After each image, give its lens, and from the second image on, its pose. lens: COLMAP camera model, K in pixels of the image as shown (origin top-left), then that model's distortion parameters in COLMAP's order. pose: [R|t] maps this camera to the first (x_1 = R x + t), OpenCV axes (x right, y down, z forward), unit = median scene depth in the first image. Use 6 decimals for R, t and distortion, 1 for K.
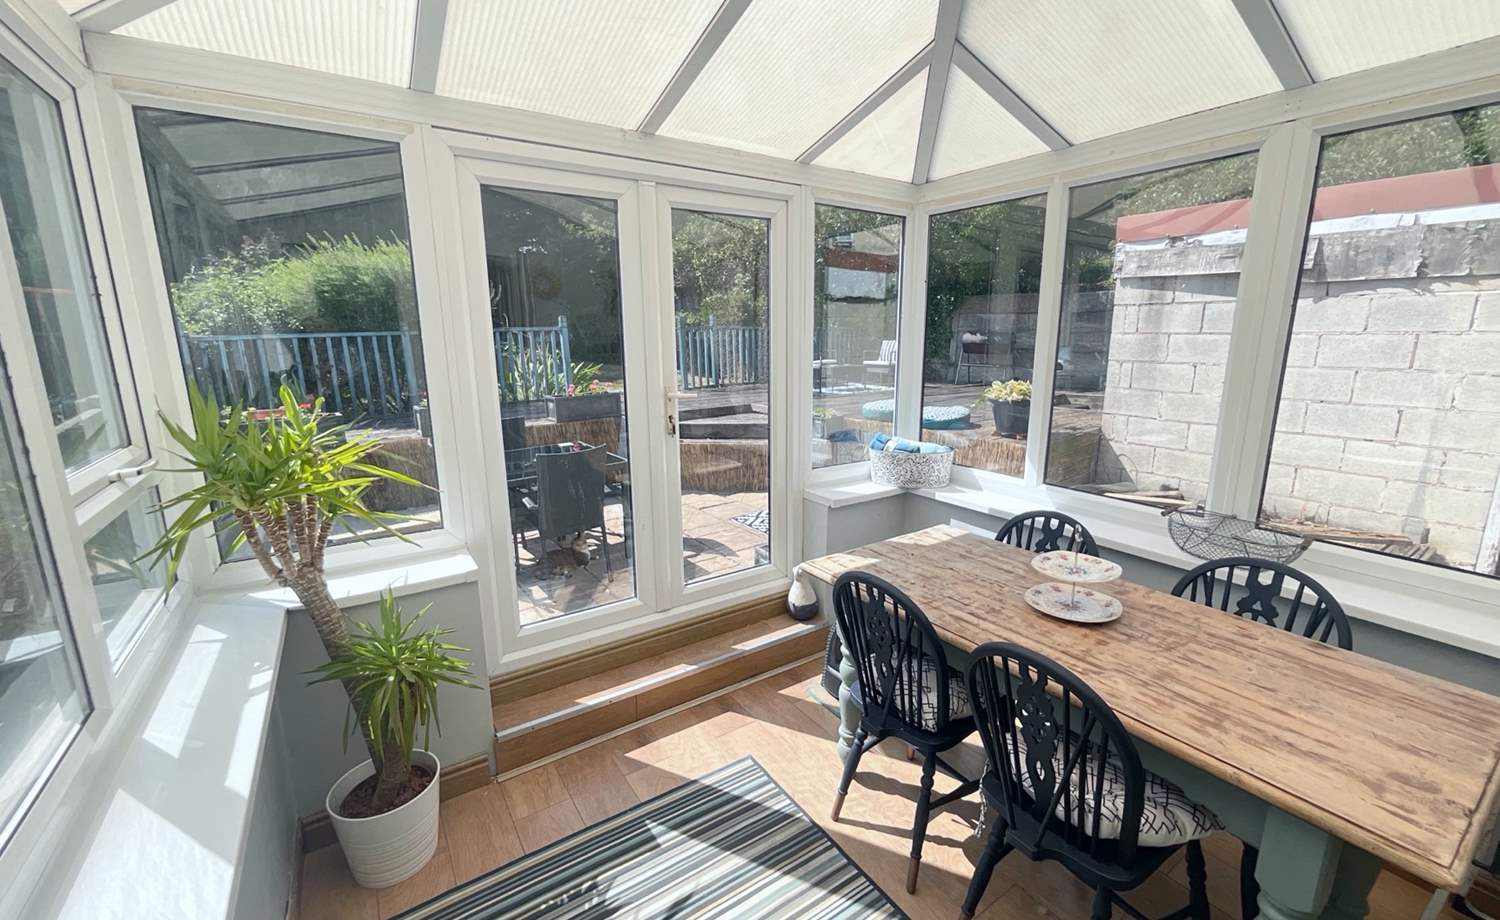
lens RADIAL K [[615.8, 0, 751.9], [0, 615.8, 456.6], [0, 0, 1]] dist [-0.002882, 0.002717]
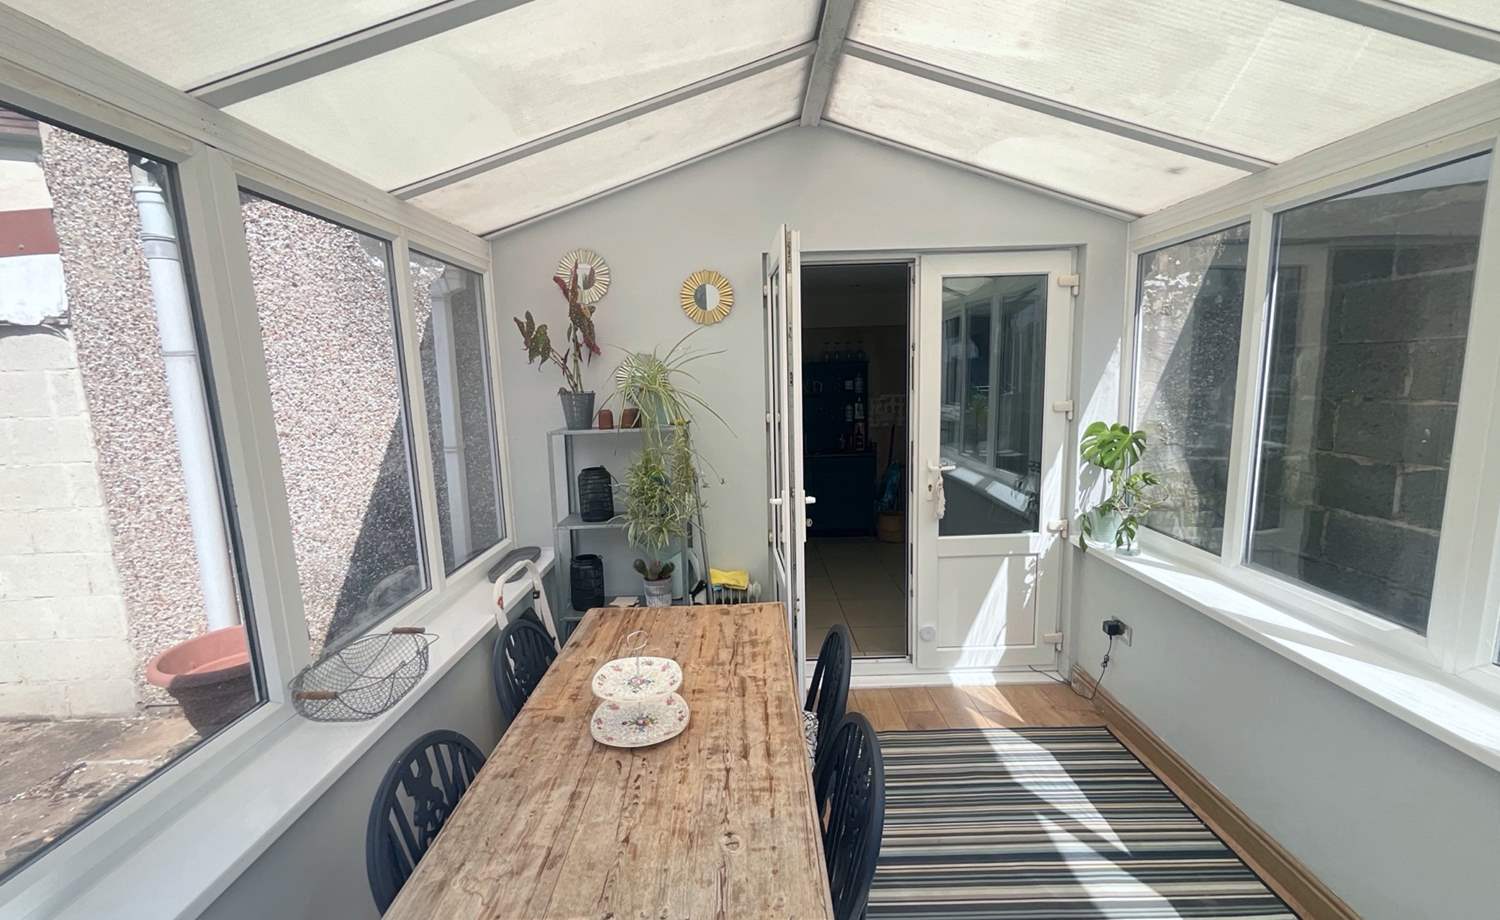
lens RADIAL K [[615.8, 0, 749.4], [0, 615.8, 464.6], [0, 0, 1]] dist [-0.002882, 0.002717]
pose [[-0.834387, -0.053535, 0.548573, -0.065564], [0.141805, 0.940919, 0.307512, -0.308142], [-0.532625, 0.334374, -0.777499, 1.286021]]
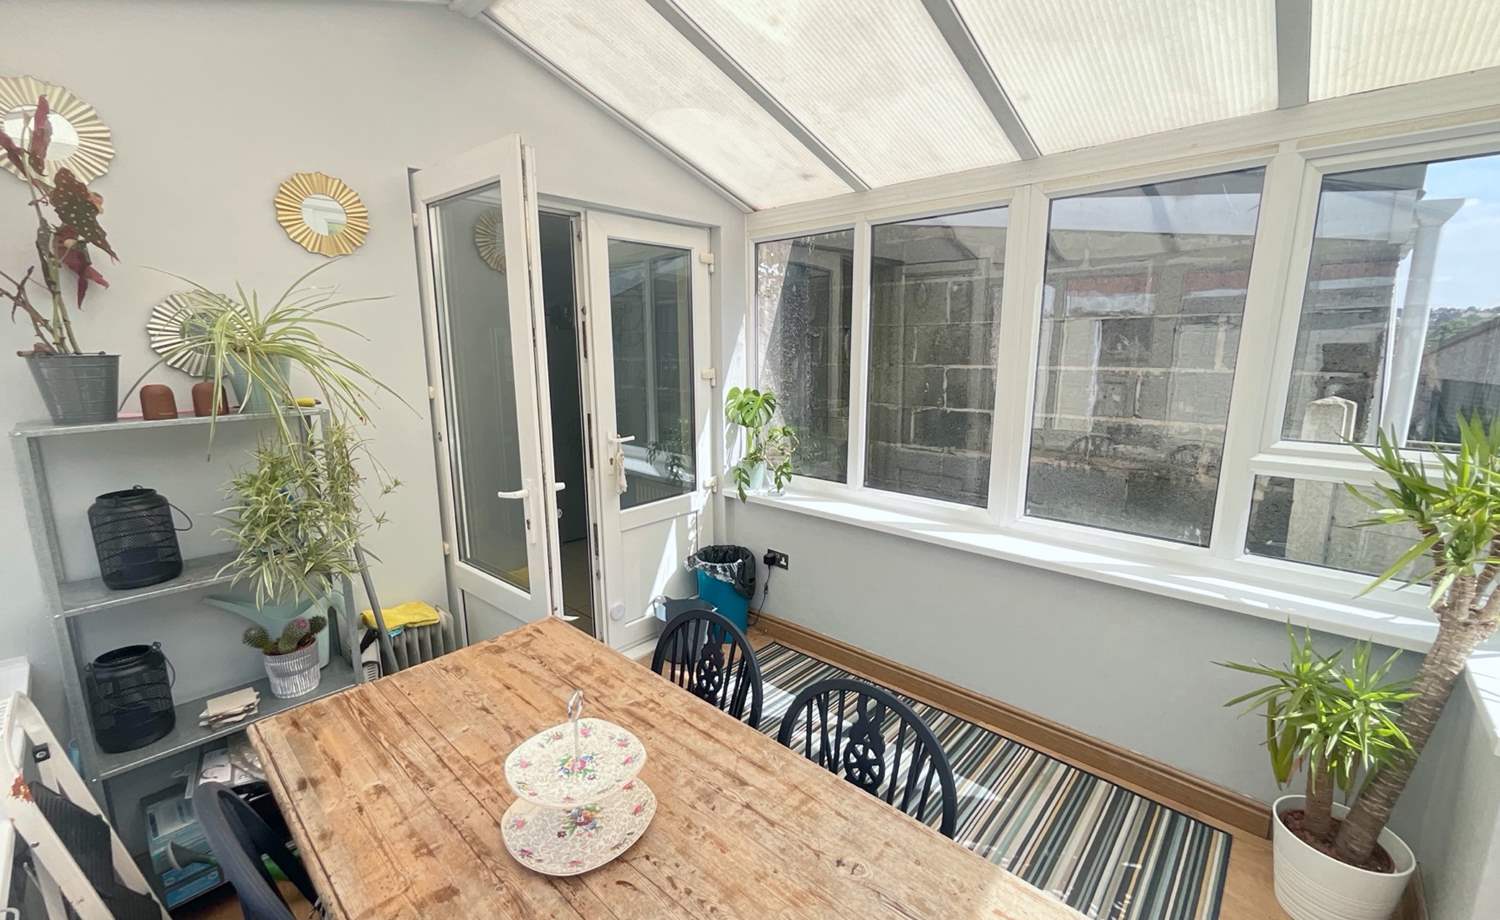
lens RADIAL K [[615.8, 0, 751.0], [0, 615.8, 462.3], [0, 0, 1]] dist [-0.002882, 0.002717]
pose [[-0.969874, 0.055384, -0.237230, 0.418375], [-0.039147, 0.925725, 0.376167, -0.278754], [0.240443, 0.374121, -0.895668, 1.262518]]
